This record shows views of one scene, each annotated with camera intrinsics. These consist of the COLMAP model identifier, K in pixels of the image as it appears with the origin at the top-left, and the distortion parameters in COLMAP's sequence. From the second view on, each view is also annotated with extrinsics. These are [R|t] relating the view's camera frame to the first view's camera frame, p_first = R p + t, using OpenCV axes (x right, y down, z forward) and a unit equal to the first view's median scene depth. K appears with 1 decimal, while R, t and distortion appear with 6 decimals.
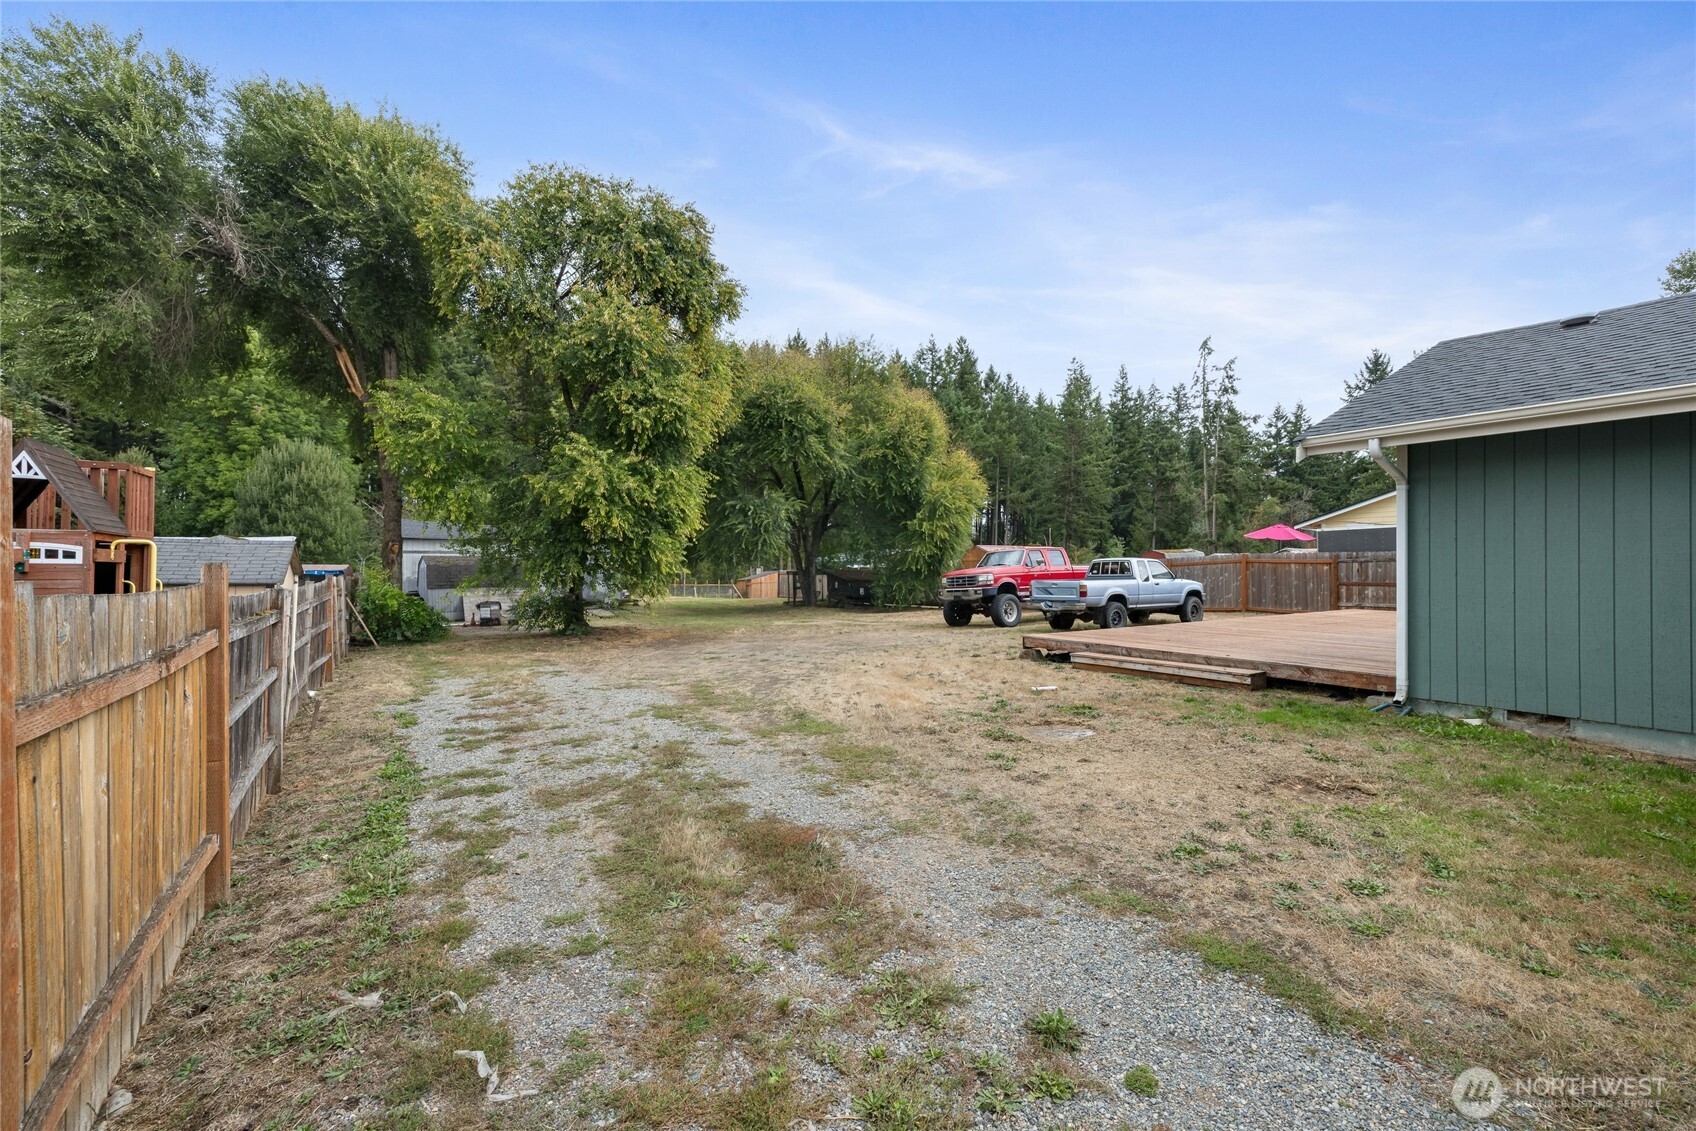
lens RADIAL K [[714.6, 0, 852.7], [0, 714.6, 567.4], [0, 0, 1]] dist [0.003940, -0.000107]
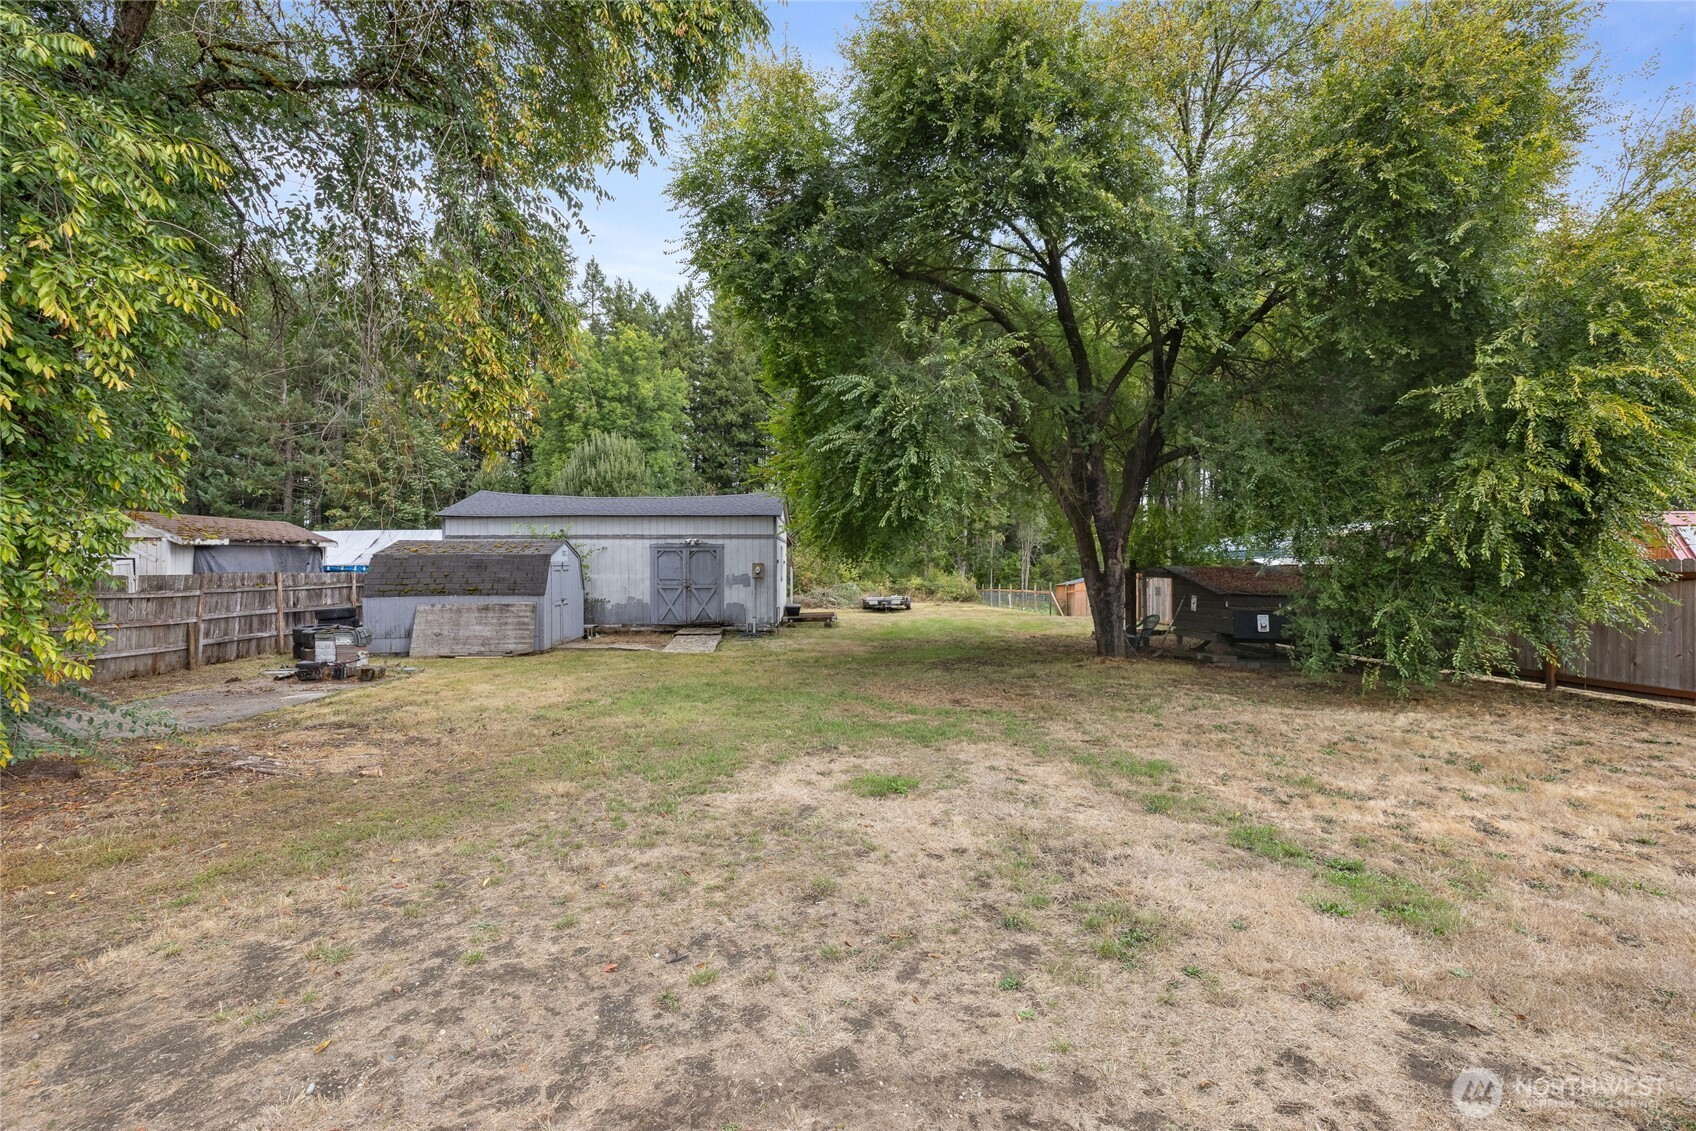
lens RADIAL K [[714.6, 0, 852.7], [0, 714.6, 567.4], [0, 0, 1]] dist [0.003940, -0.000107]
pose [[0.847873, 0.000331, -0.530199, 0.032860], [-0.001387, 0.999998, -0.001594, 0.006290], [0.530197, 0.002087, 0.847872, 0.636153]]
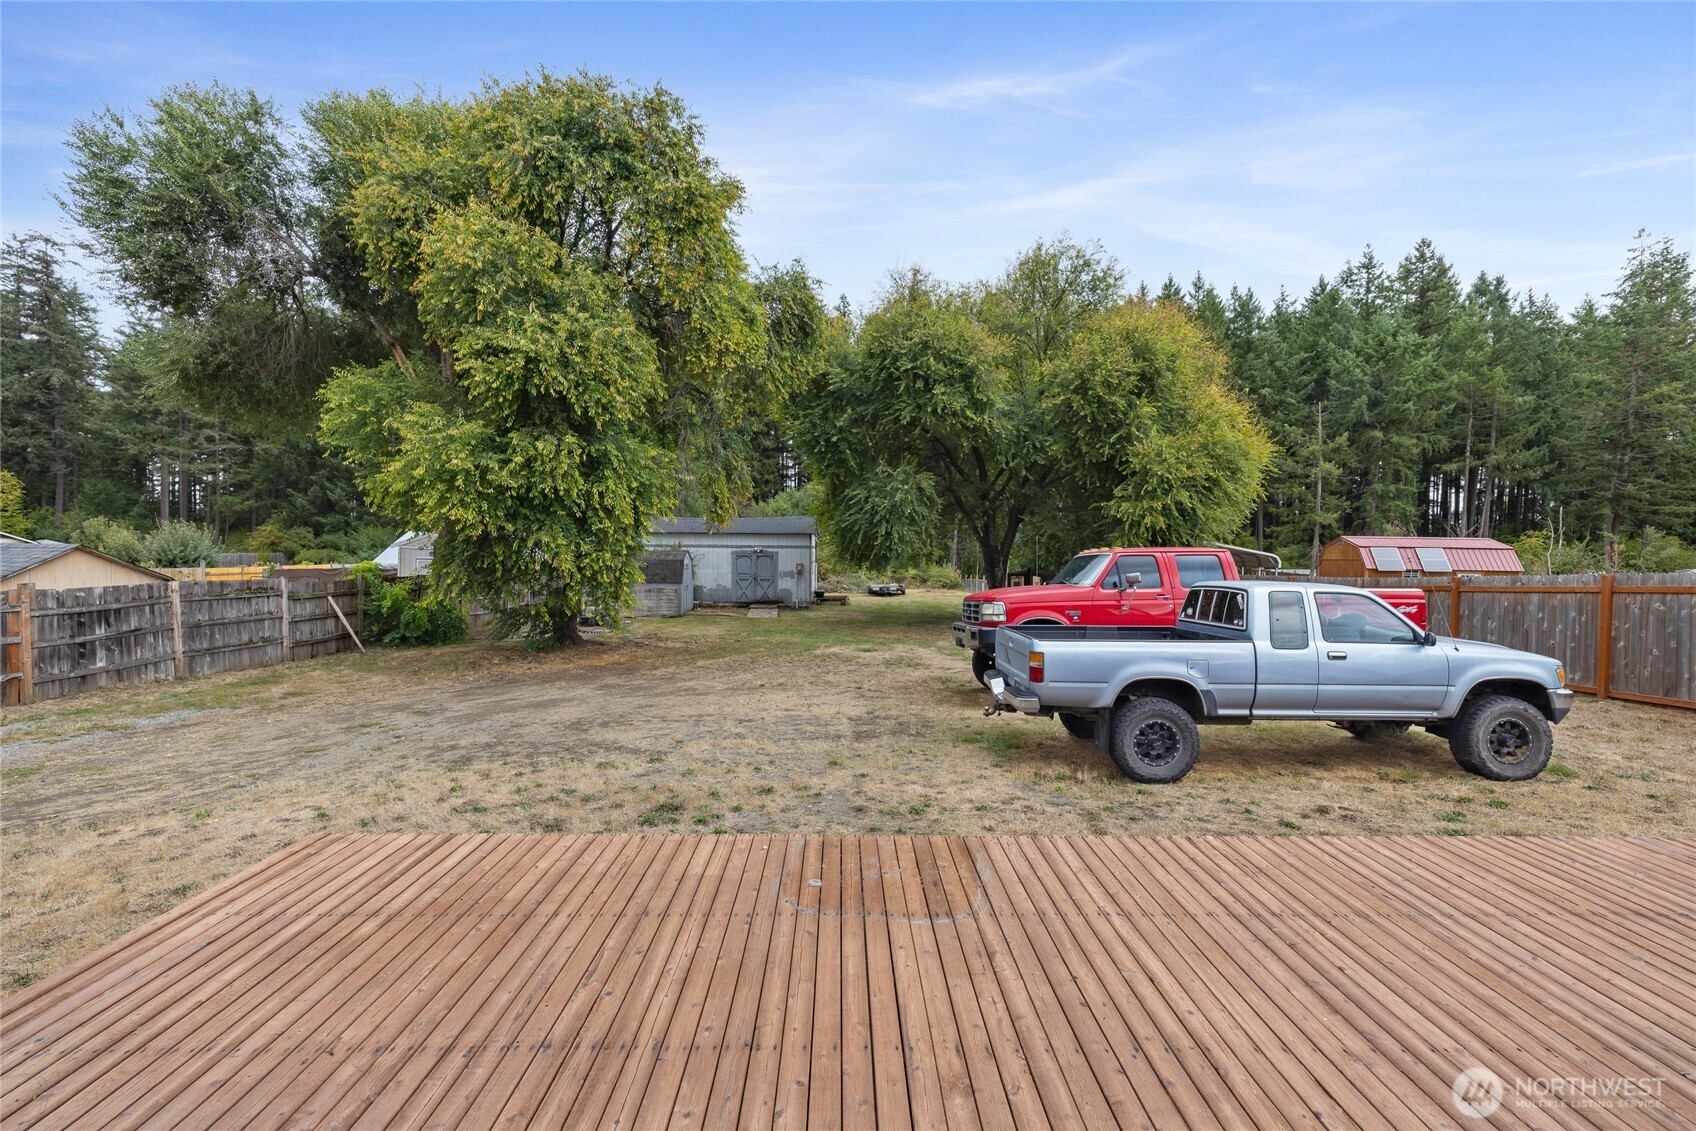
lens RADIAL K [[714.6, 0, 852.7], [0, 714.6, 567.4], [0, 0, 1]] dist [0.003940, -0.000107]
pose [[0.840045, 0.022164, -0.542065, 0.236414], [-0.013260, 0.999705, 0.020326, -0.015228], [0.542355, -0.009887, 0.840091, 0.319677]]
